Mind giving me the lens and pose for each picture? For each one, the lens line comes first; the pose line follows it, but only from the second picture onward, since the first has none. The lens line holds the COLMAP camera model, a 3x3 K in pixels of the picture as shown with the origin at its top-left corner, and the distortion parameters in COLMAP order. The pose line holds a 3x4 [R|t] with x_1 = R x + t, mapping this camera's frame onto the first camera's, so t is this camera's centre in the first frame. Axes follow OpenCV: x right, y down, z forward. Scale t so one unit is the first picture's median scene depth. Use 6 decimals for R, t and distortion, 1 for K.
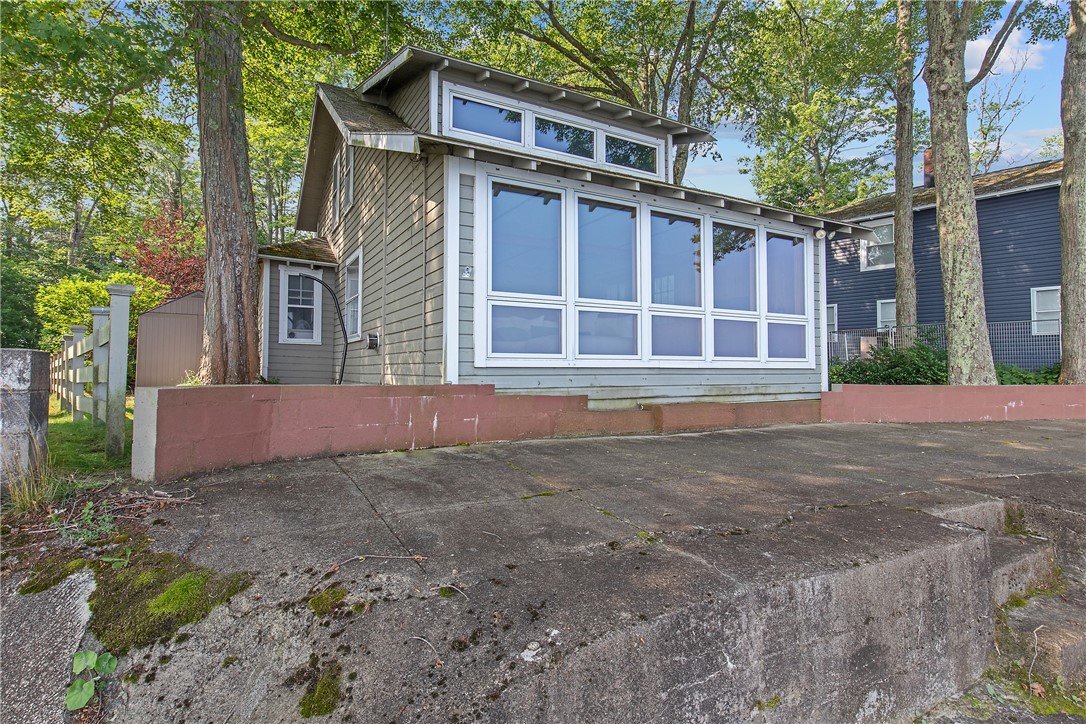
lens RADIAL K [[559.8, 0, 534.9], [0, 559.8, 358.1], [0, 0, 1]] dist [0.001391, 0.001462]
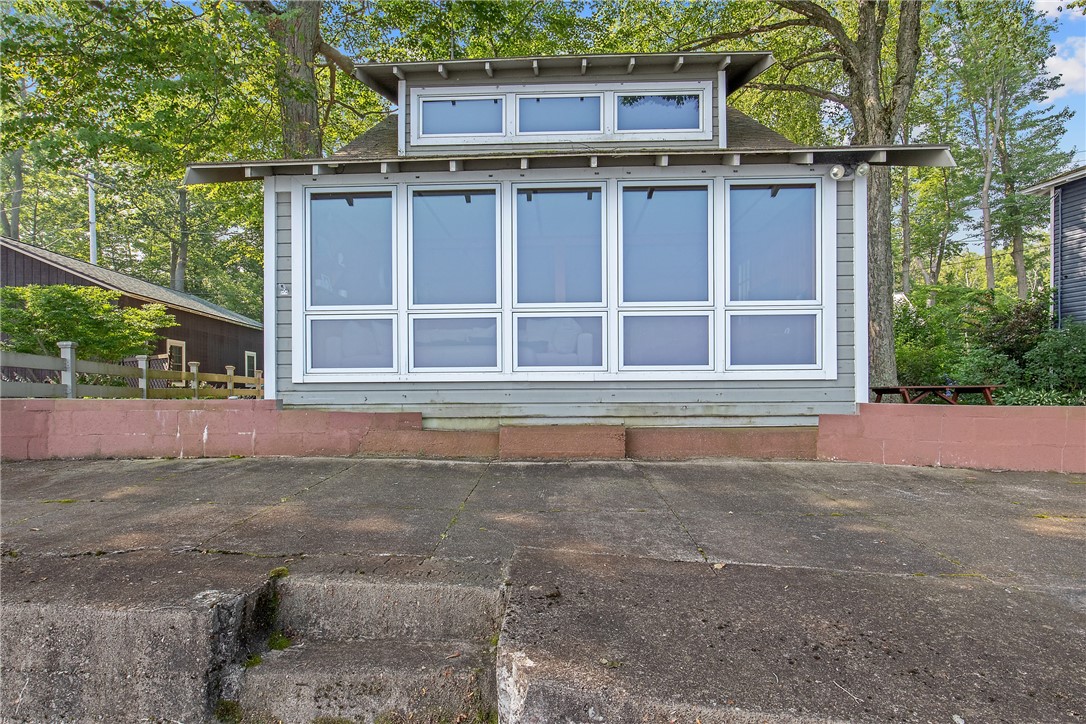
lens RADIAL K [[571.0, 0, 569.3], [0, 571.0, 404.0], [0, 0, 1]] dist [-0.004406, 0.000326]
pose [[0.849733, 0.006498, -0.527173, 0.624403], [0.018216, 0.998965, 0.041676, 0.014737], [0.526898, -0.045016, 0.848735, 0.278993]]
